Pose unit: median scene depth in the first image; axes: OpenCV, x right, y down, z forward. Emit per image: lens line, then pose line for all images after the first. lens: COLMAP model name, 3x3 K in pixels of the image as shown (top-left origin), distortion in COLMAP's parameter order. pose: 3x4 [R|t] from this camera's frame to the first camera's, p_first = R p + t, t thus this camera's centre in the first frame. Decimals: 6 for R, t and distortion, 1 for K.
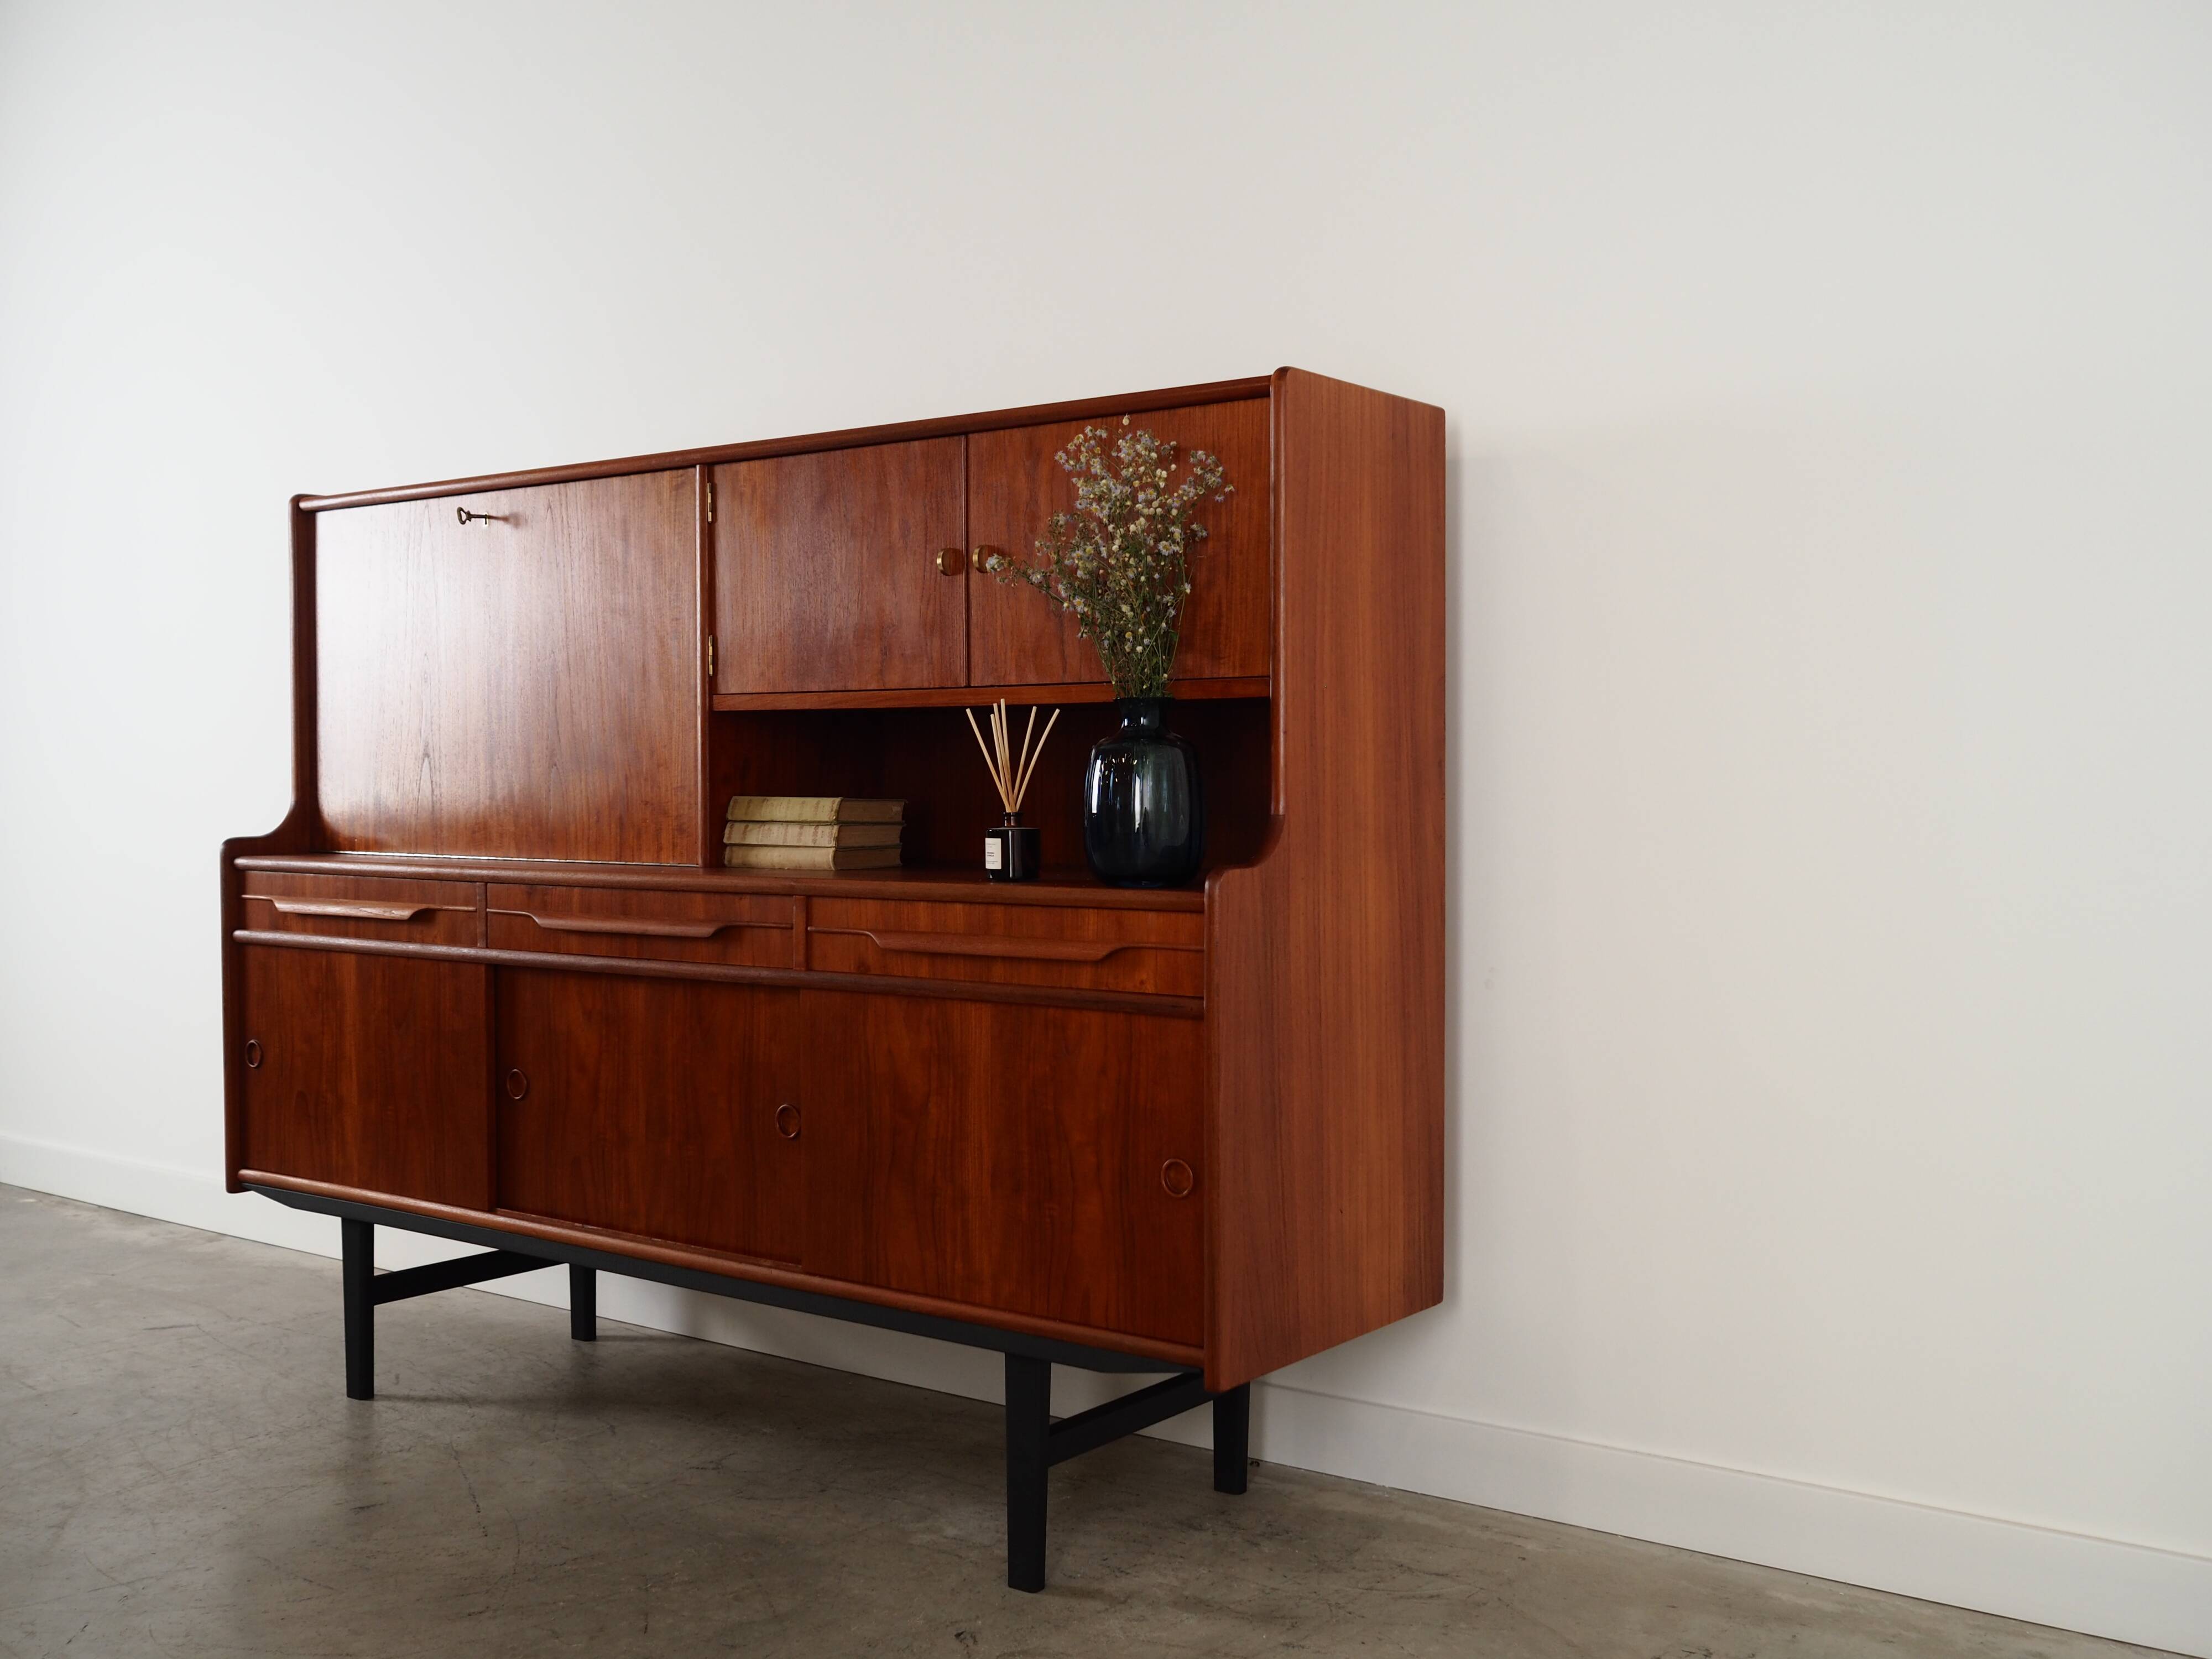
lens RADIAL K [[2226.0, 0, 1106.0], [0, 2226.0, 829.5], [0, 0, 1]] dist [-0.016839, 0.000867]
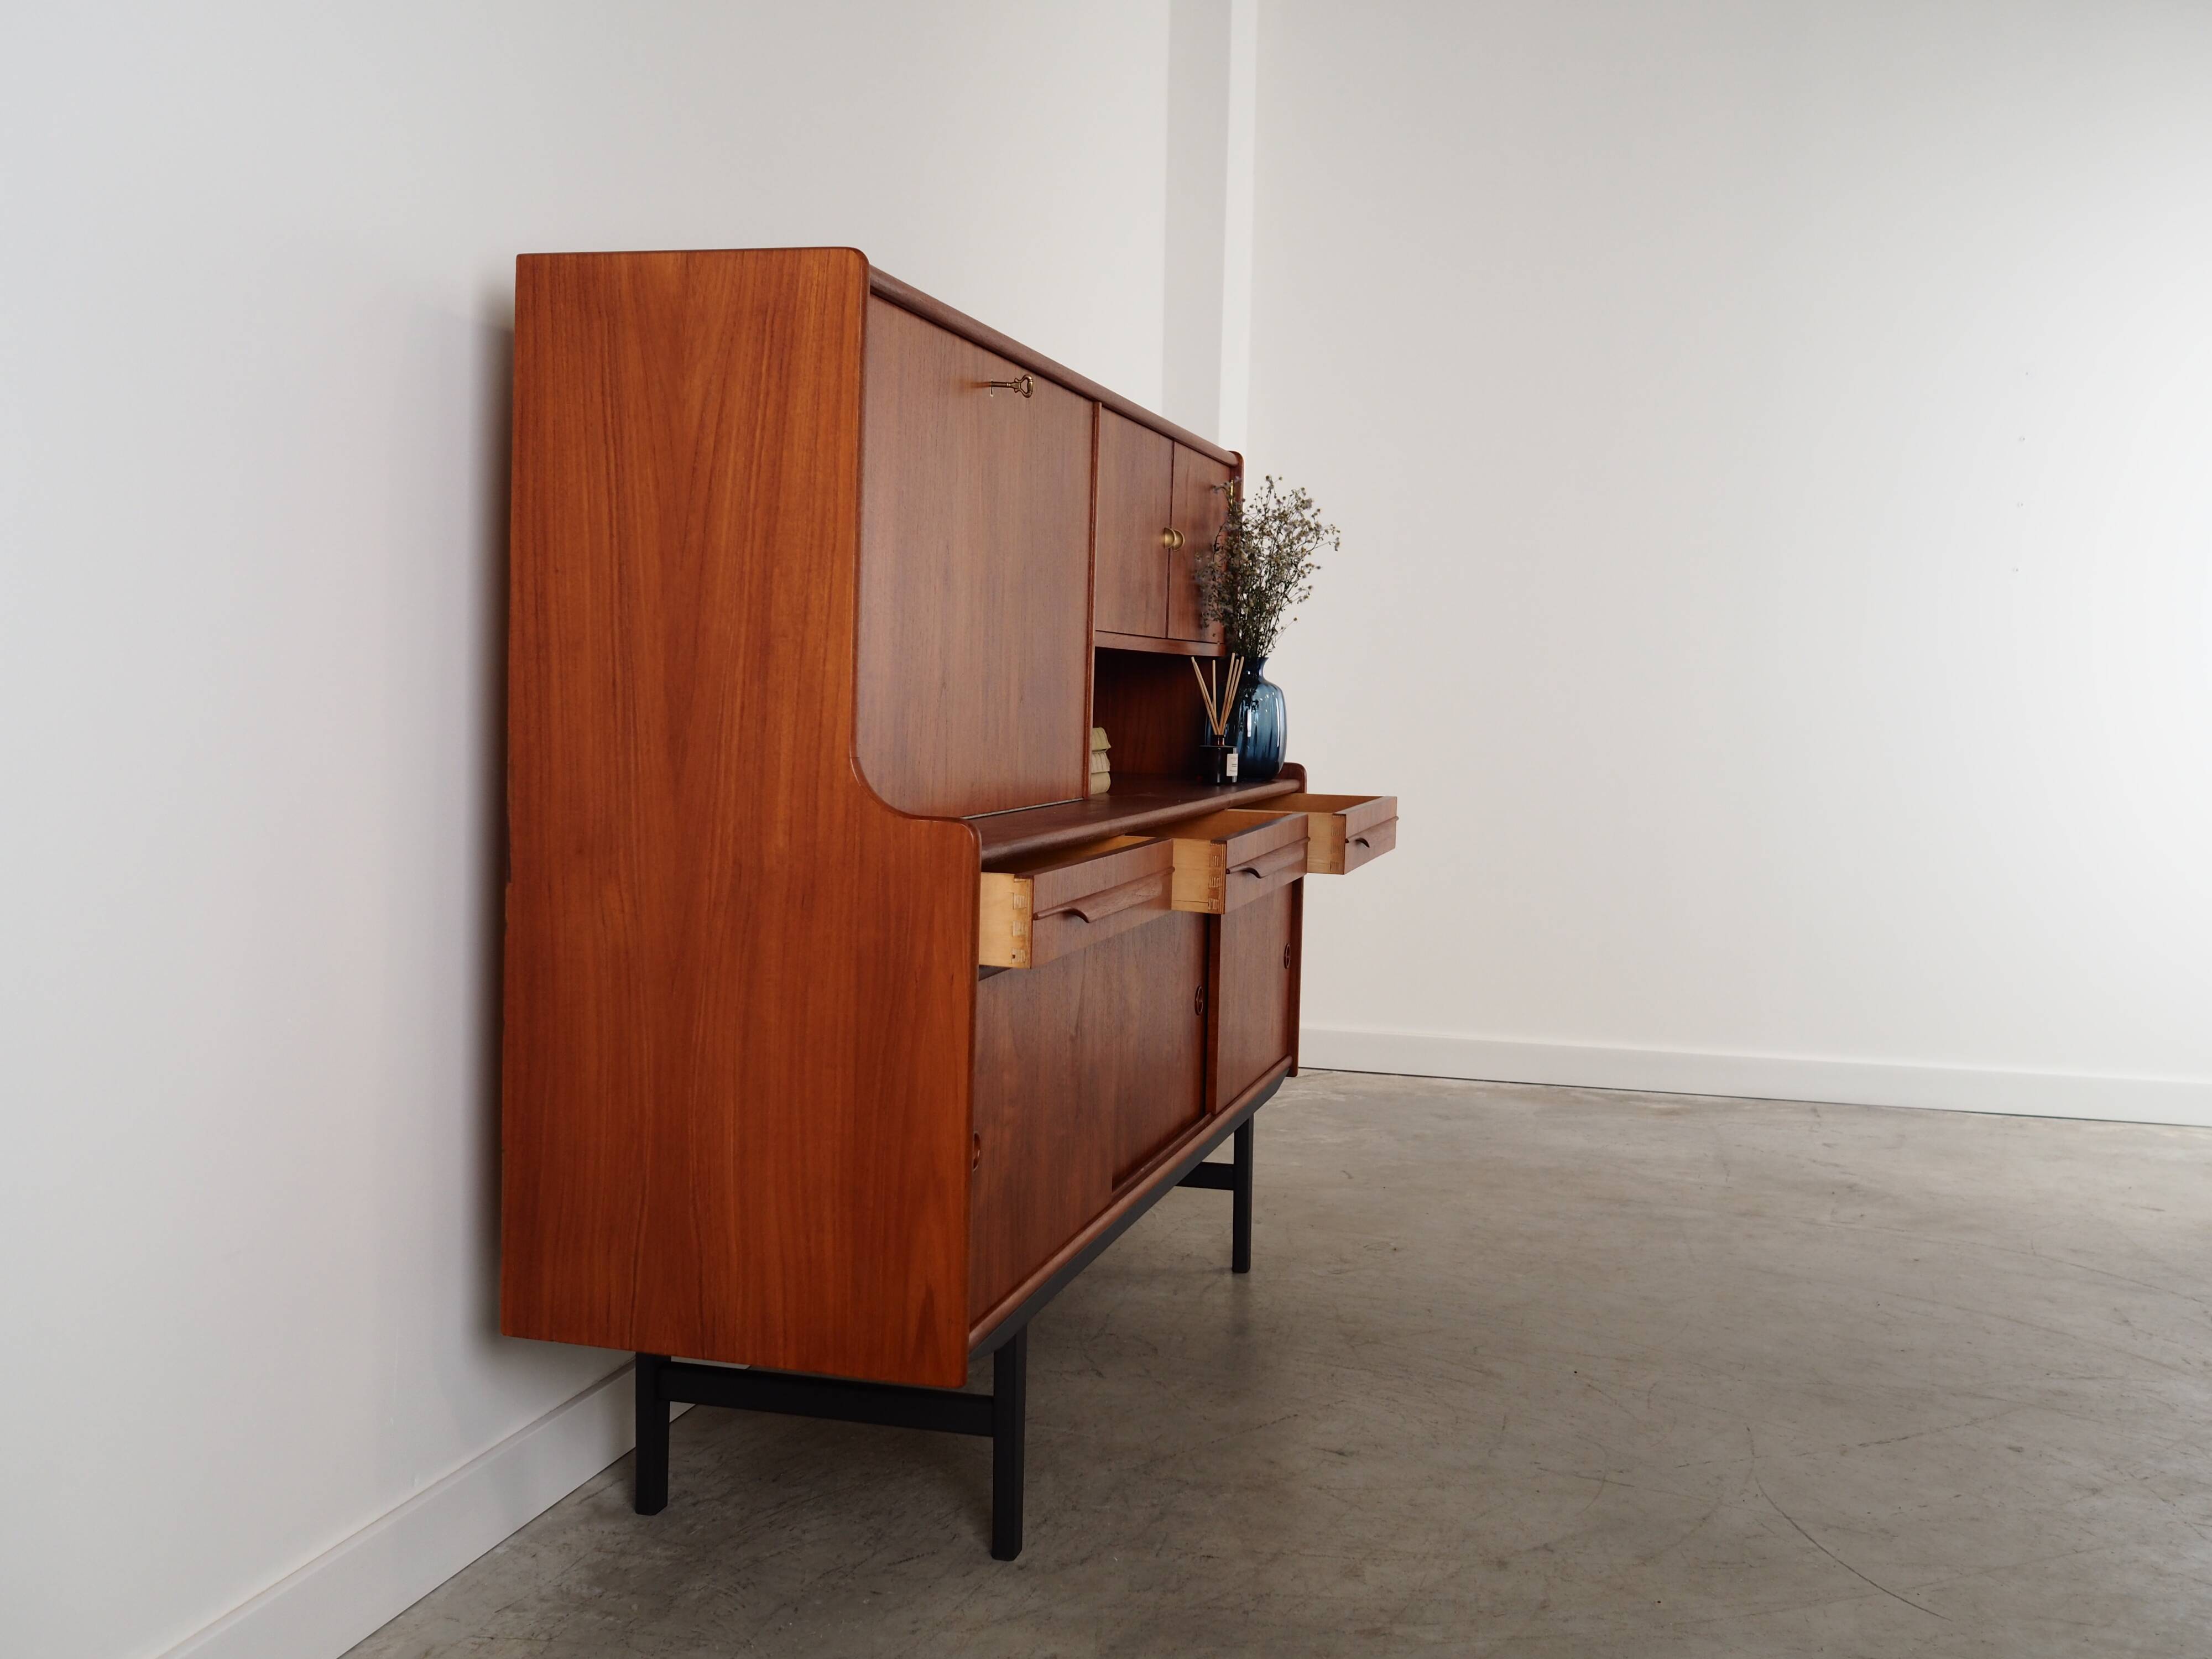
lens RADIAL K [[2226.0, 0, 1106.0], [0, 2226.0, 829.5], [0, 0, 1]] dist [-0.016839, 0.000867]
pose [[-0.369622, -0.069378, 0.926588, -1.241902], [0.001511, 0.997162, 0.075265, -0.050727], [-0.929181, 0.029219, -0.368468, 1.505795]]
